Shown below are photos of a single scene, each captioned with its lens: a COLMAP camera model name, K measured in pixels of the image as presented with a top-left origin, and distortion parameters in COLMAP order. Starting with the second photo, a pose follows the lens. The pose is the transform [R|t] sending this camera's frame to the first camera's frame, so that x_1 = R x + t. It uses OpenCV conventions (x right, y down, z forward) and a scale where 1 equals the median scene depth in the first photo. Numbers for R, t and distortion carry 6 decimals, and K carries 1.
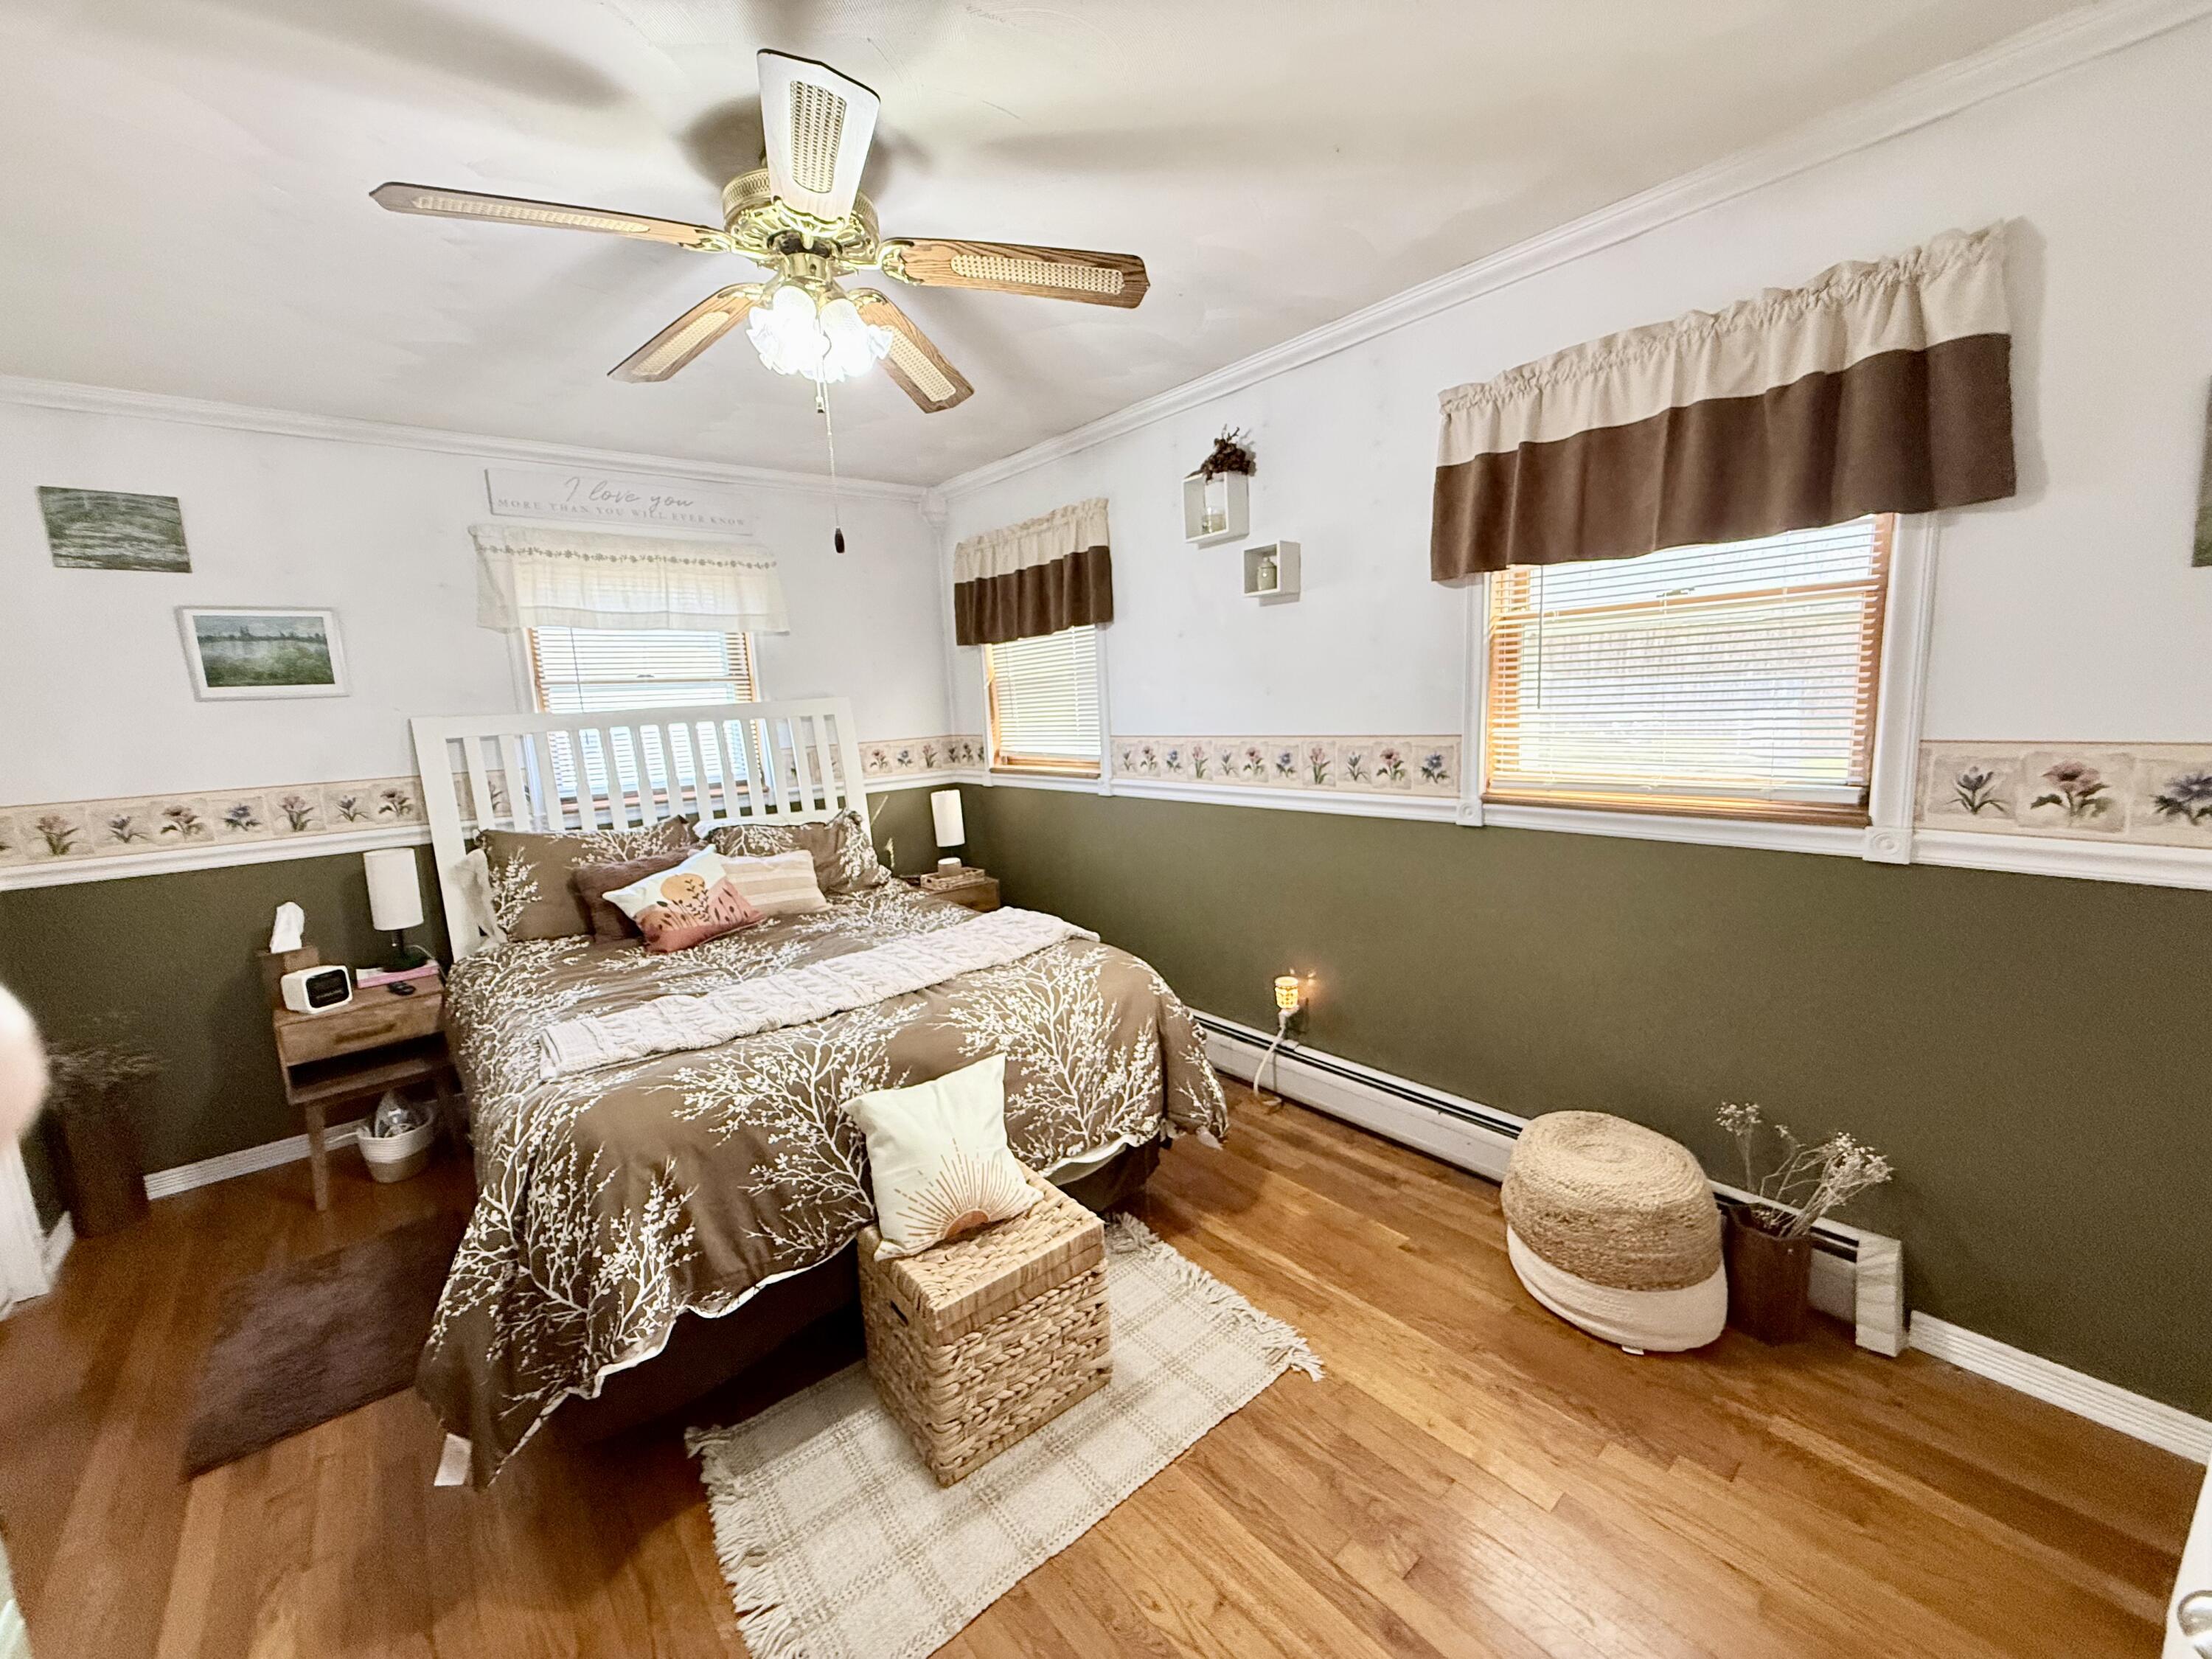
lens RADIAL K [[881.3, 0, 1106.5], [0, 881.3, 831.2], [0, 0, 1]] dist [0.001012, 0.000085]
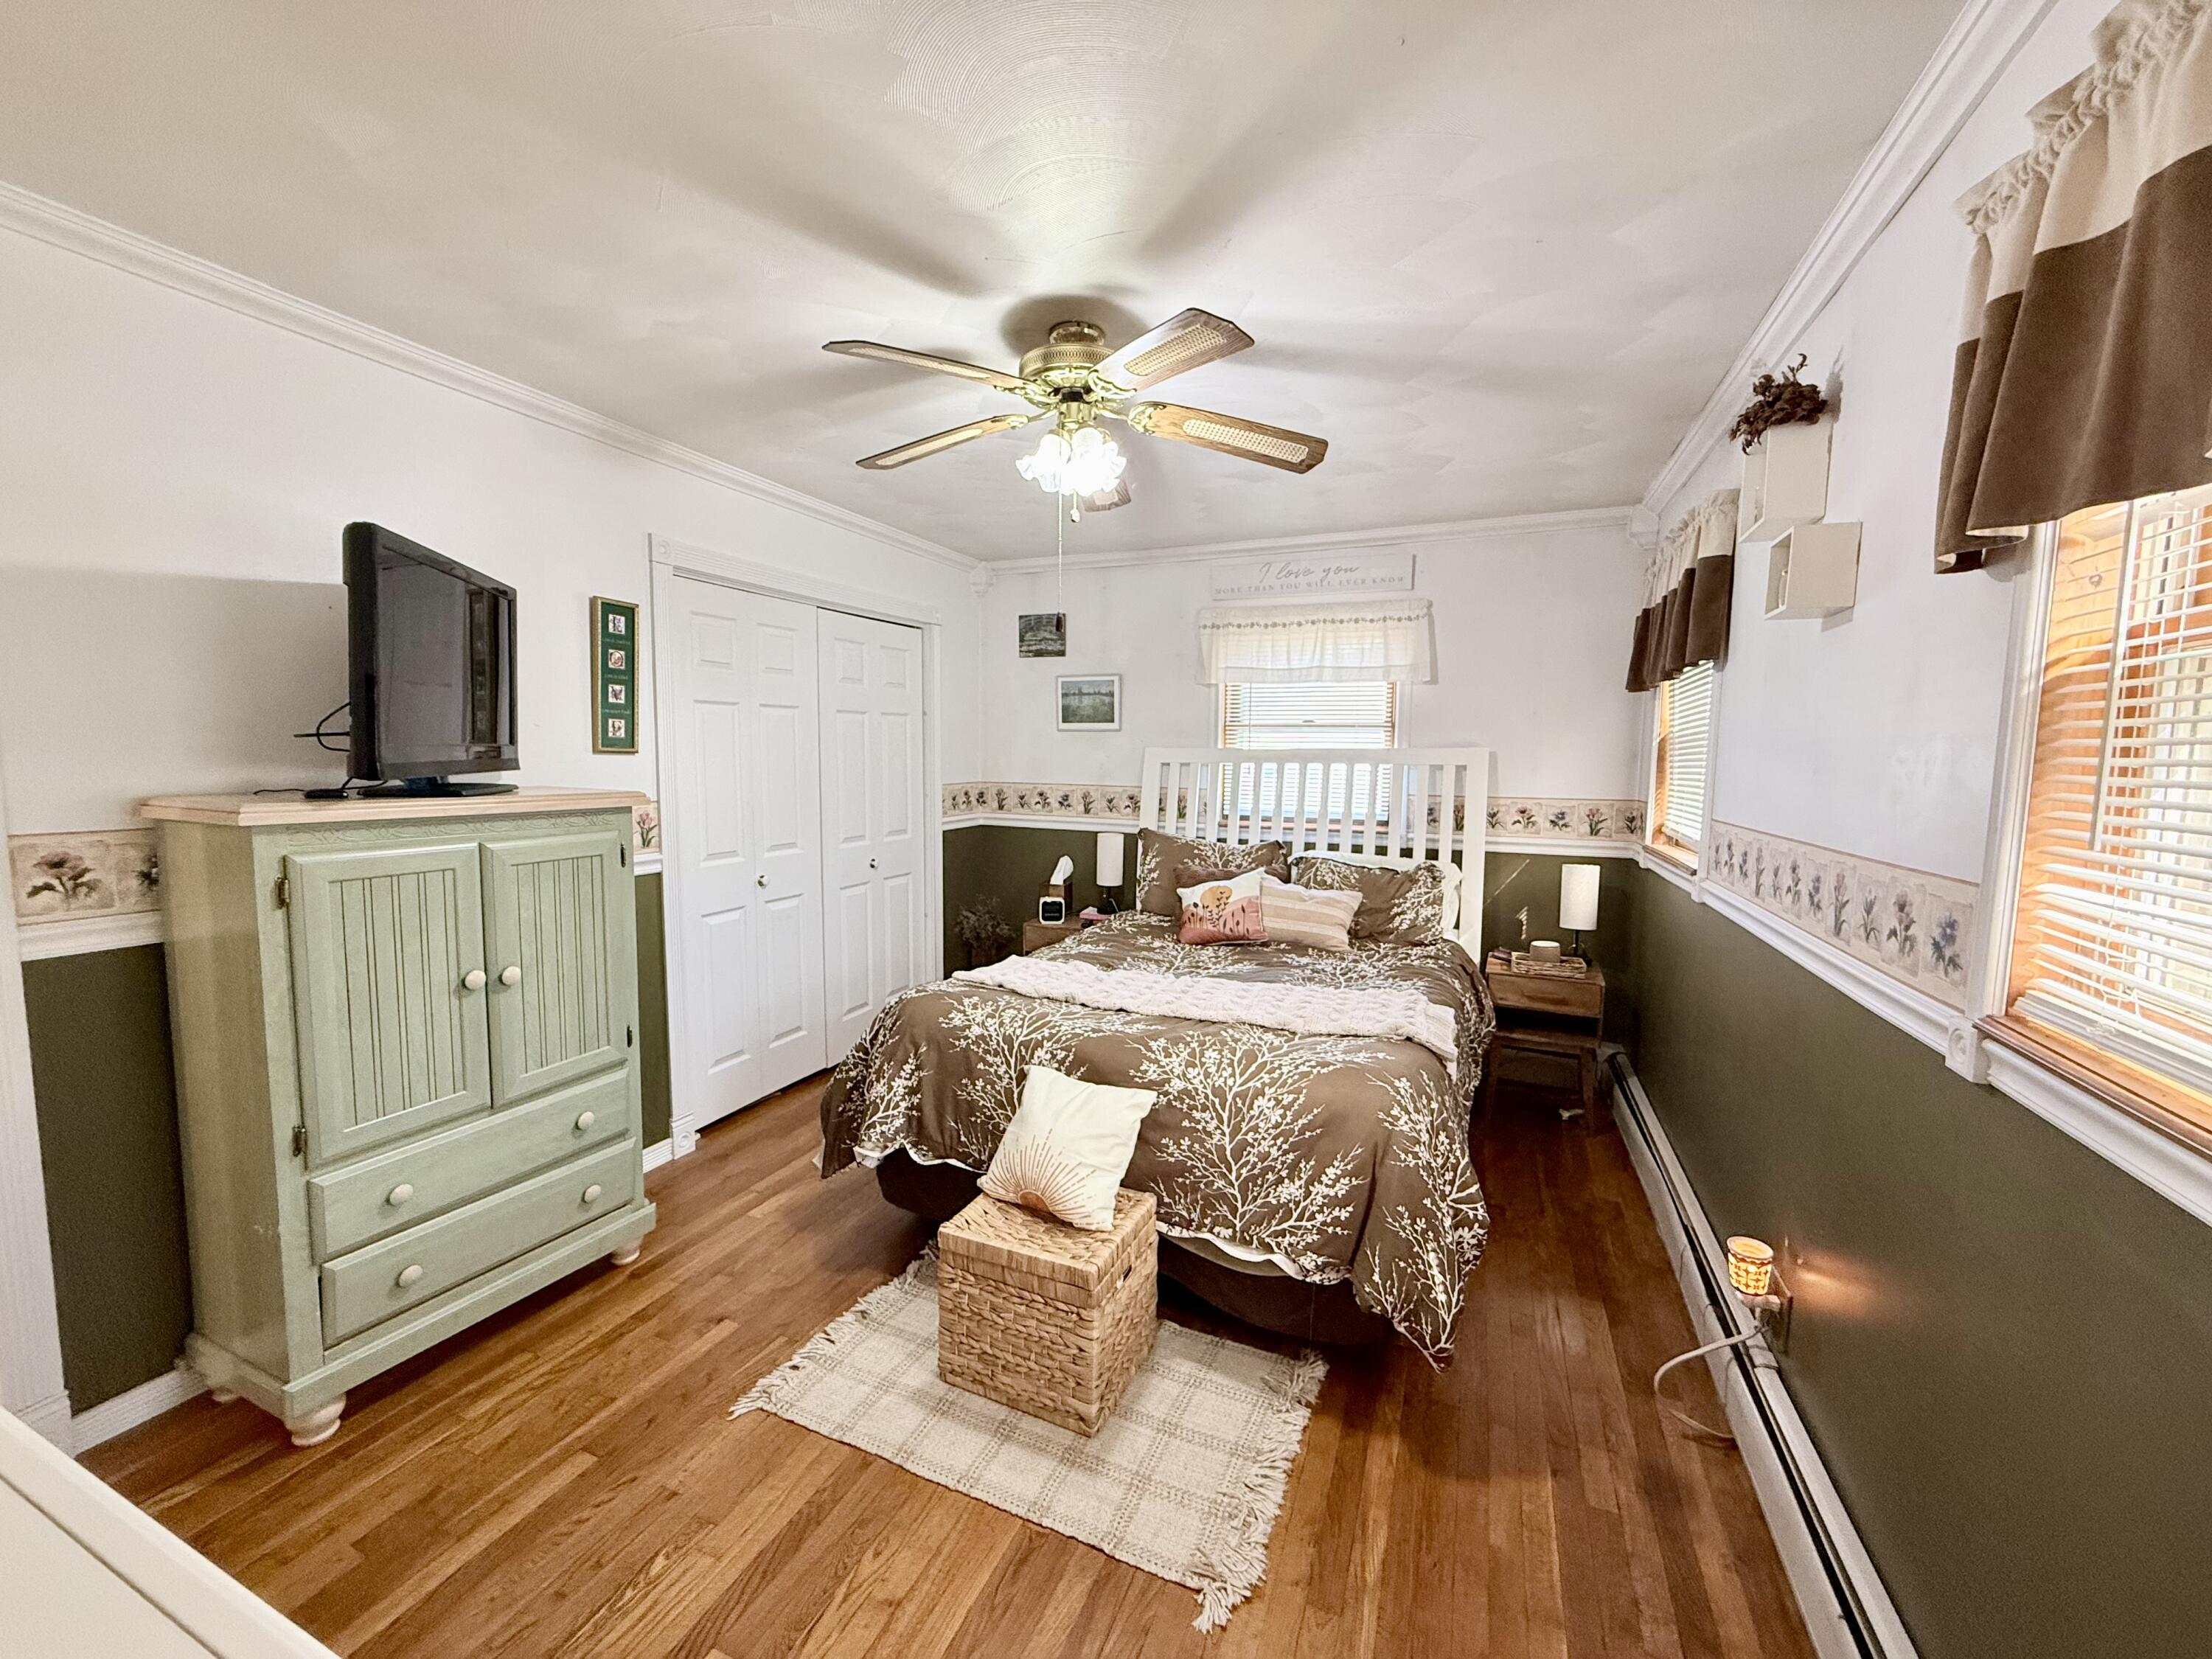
lens RADIAL K [[881.3, 0, 1101.9], [0, 881.3, 833.5], [0, 0, 1]] dist [0.001012, 0.000085]
pose [[0.442013, 0.135031, -0.886787, 0.621278], [-0.171626, 0.983072, 0.064146, -0.086971], [0.880437, 0.123842, 0.457705, 0.365310]]
